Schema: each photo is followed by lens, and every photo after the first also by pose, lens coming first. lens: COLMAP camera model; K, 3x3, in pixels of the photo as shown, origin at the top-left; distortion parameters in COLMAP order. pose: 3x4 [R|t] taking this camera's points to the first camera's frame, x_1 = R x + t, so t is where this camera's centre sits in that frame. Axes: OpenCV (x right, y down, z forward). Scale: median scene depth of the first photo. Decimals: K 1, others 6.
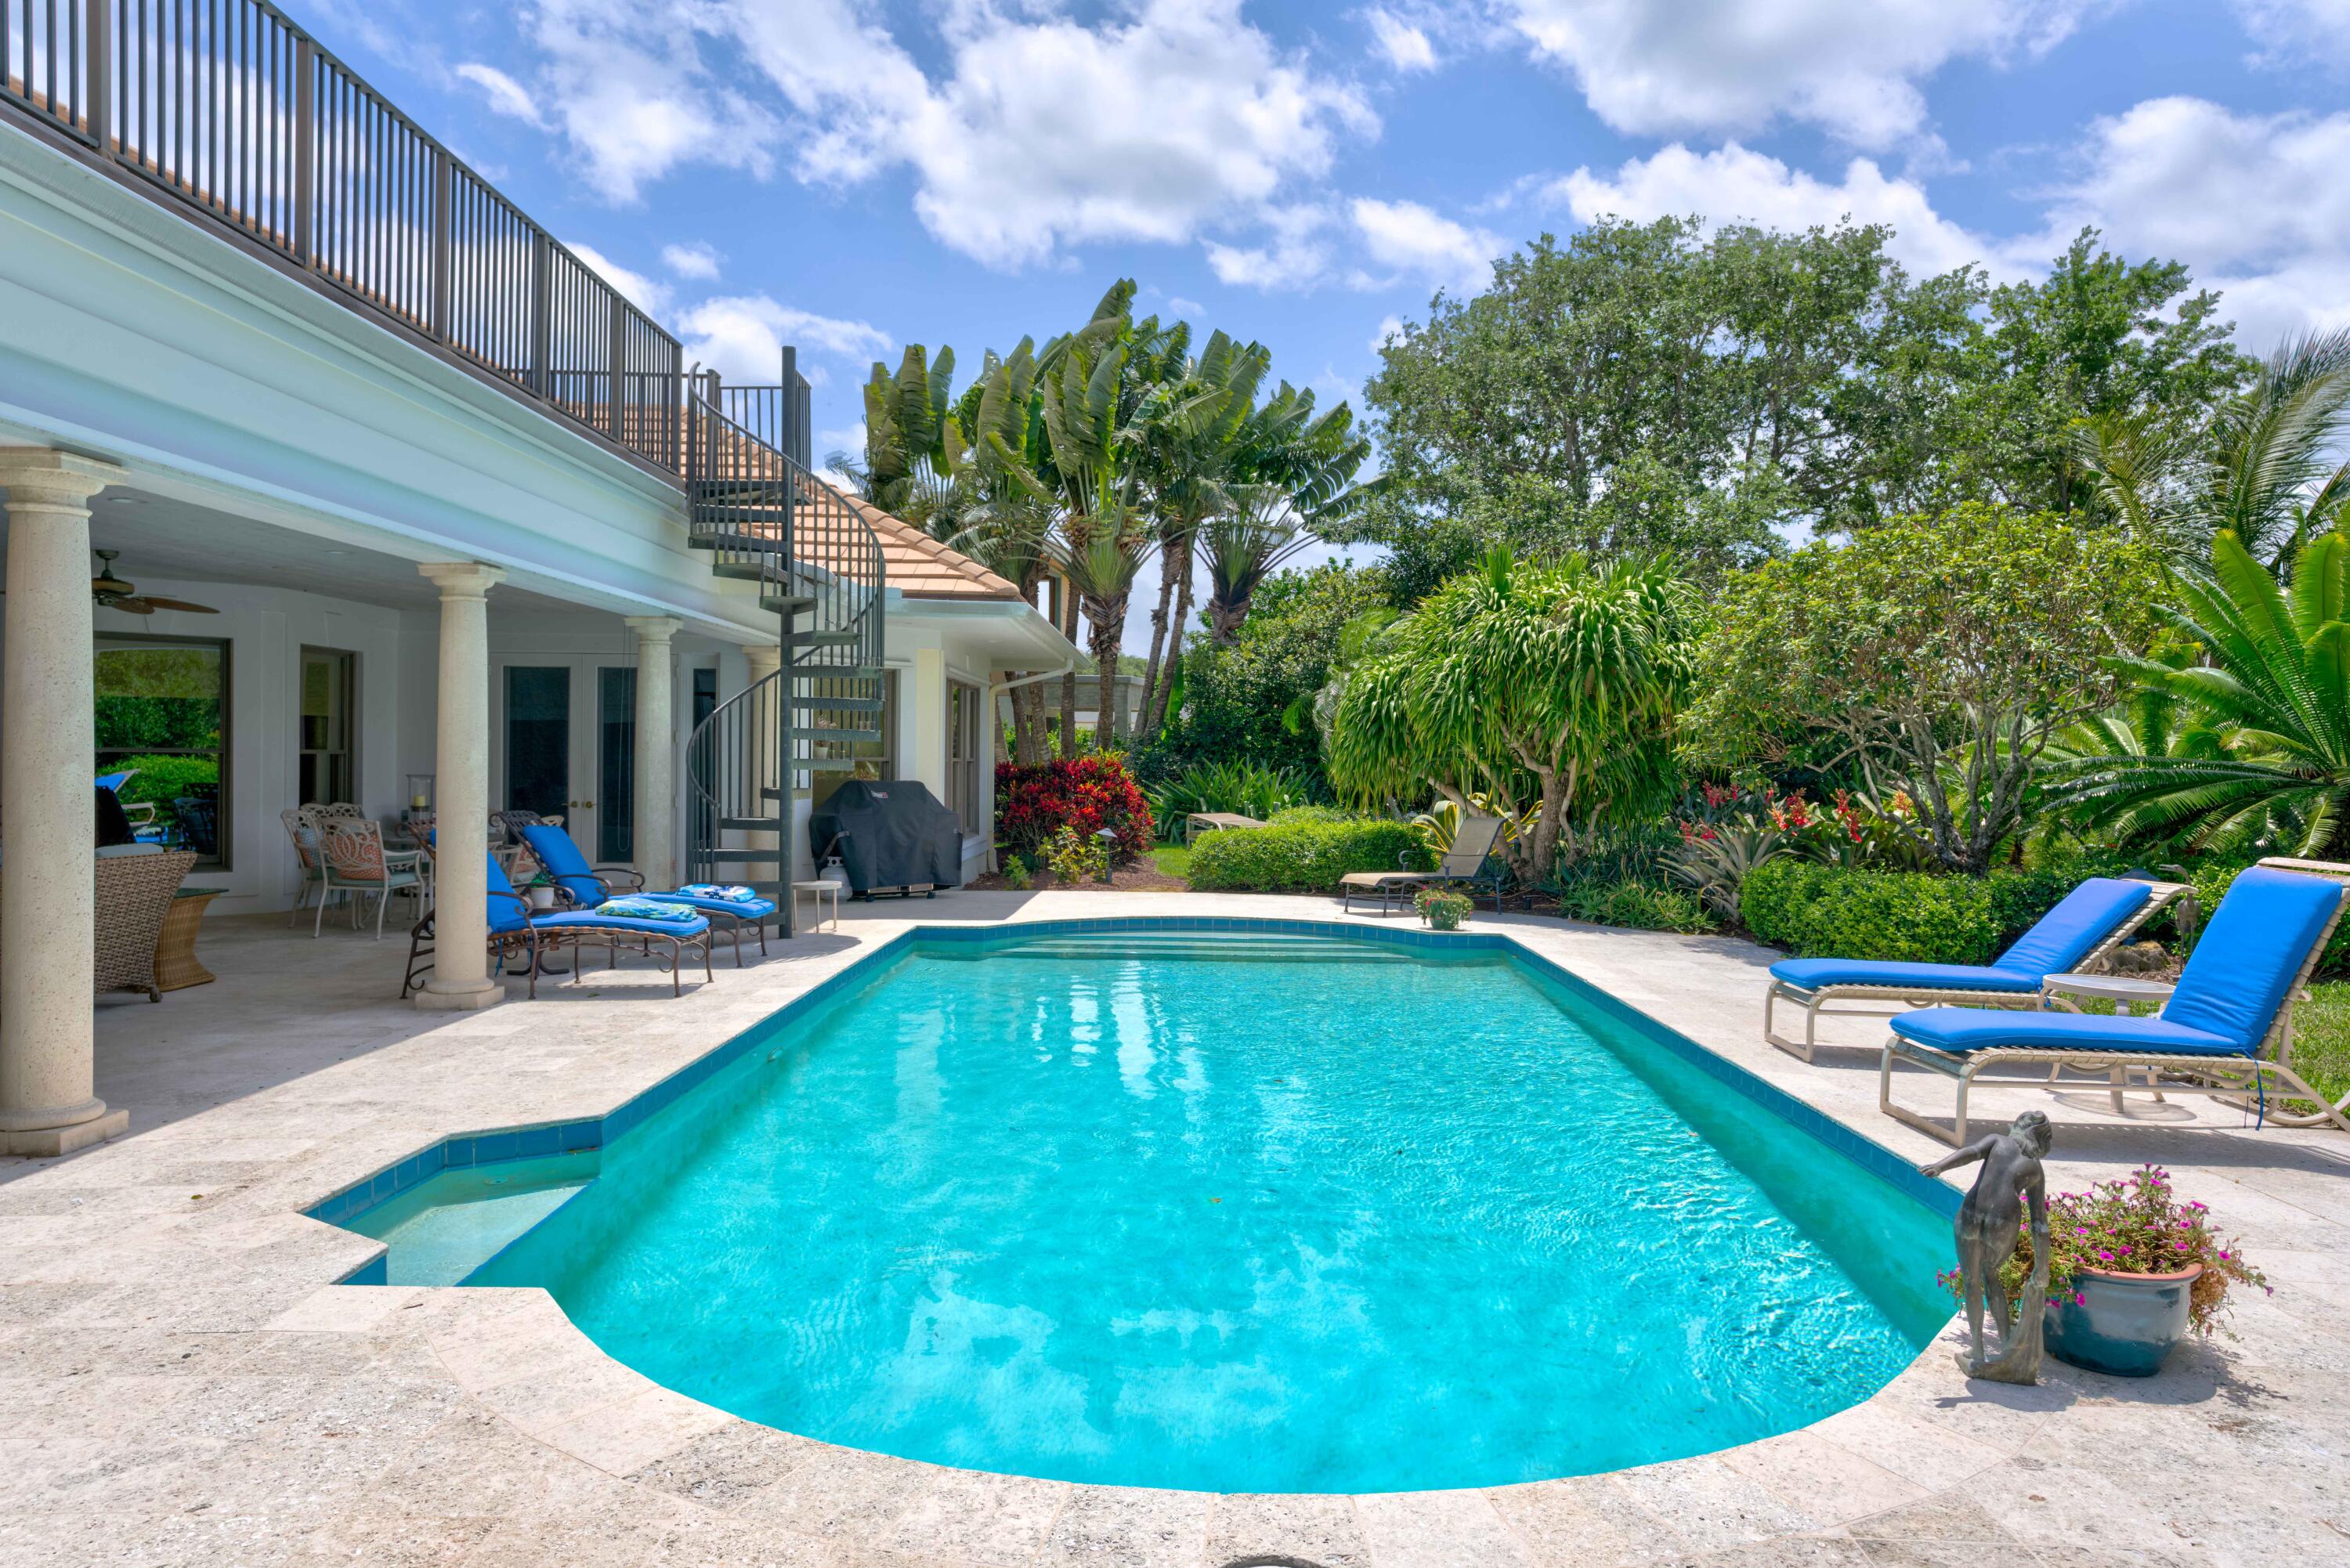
lens RADIAL K [[1571.0, 0, 1141.0], [0, 1571.0, 772.5], [0, 0, 1]] dist [-0.001018, 0.003297]
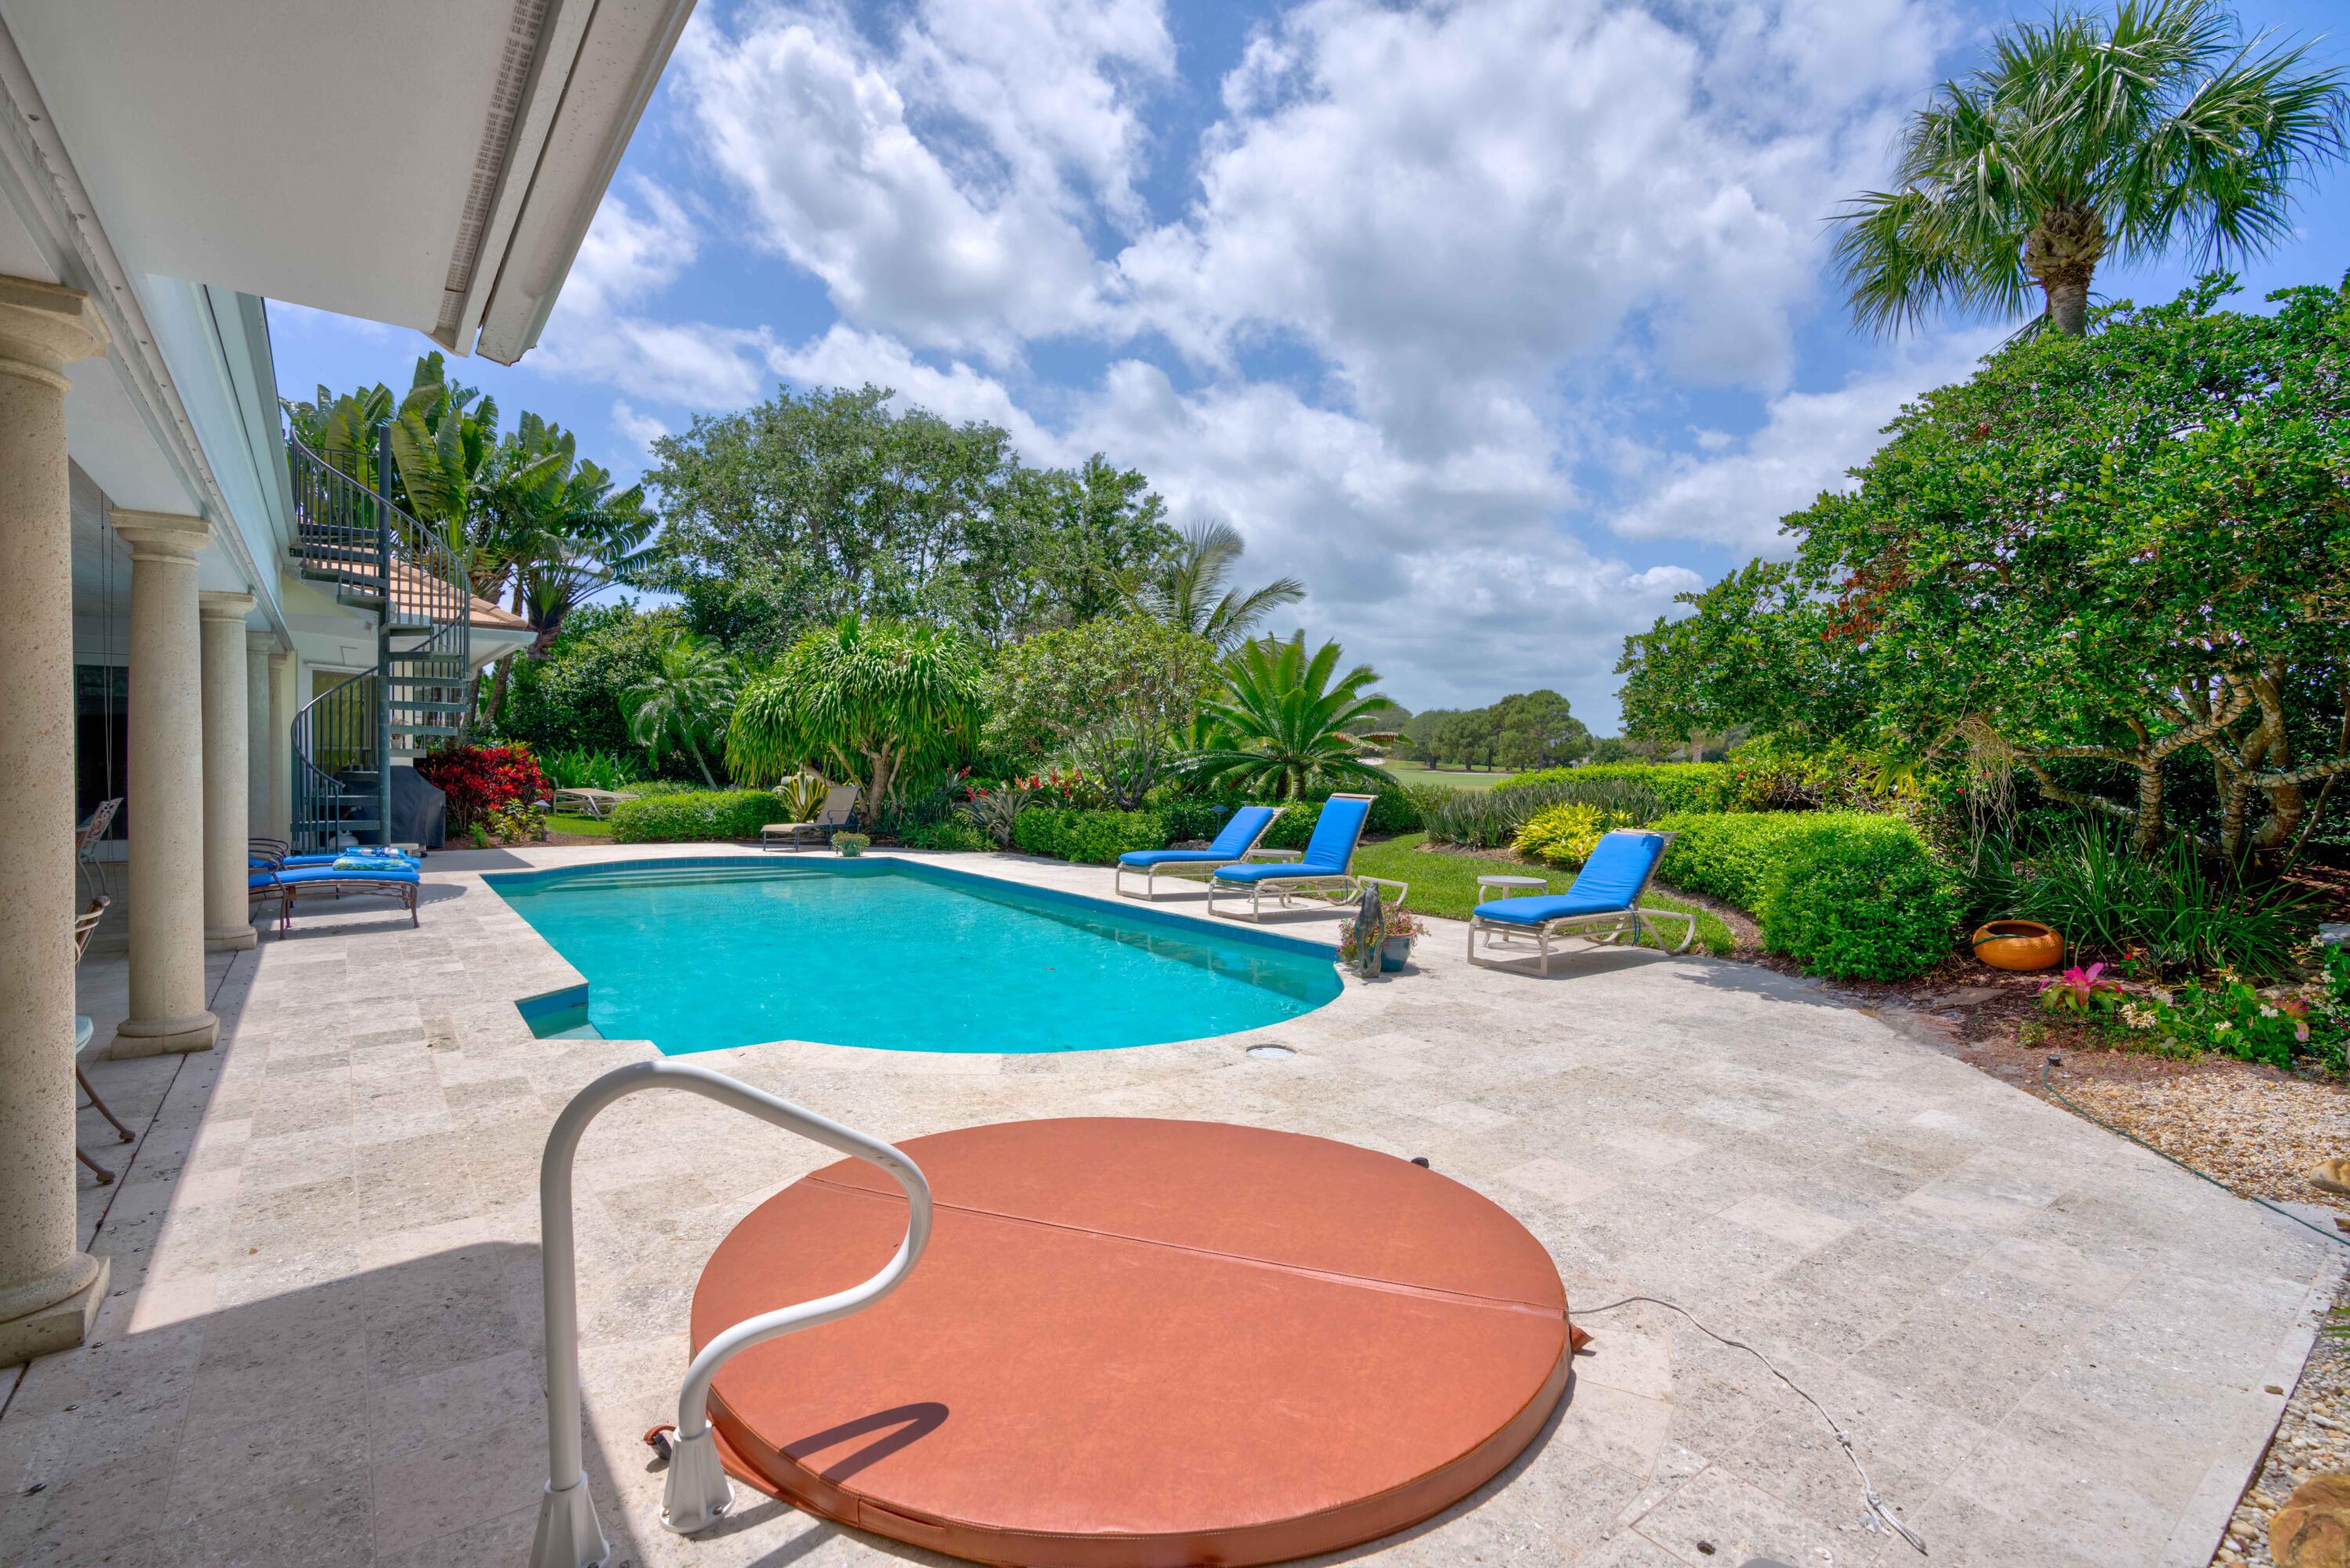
lens RADIAL K [[1119.8, 0, 1153.4], [0, 1119.8, 772.9], [0, 0, 1]] dist [-0.015433, 0.001089]
pose [[0.801614, -0.010577, 0.597748, -0.185263], [0.002132, 0.999888, 0.014833, -0.000833], [-0.597838, -0.010617, 0.801547, -0.070302]]
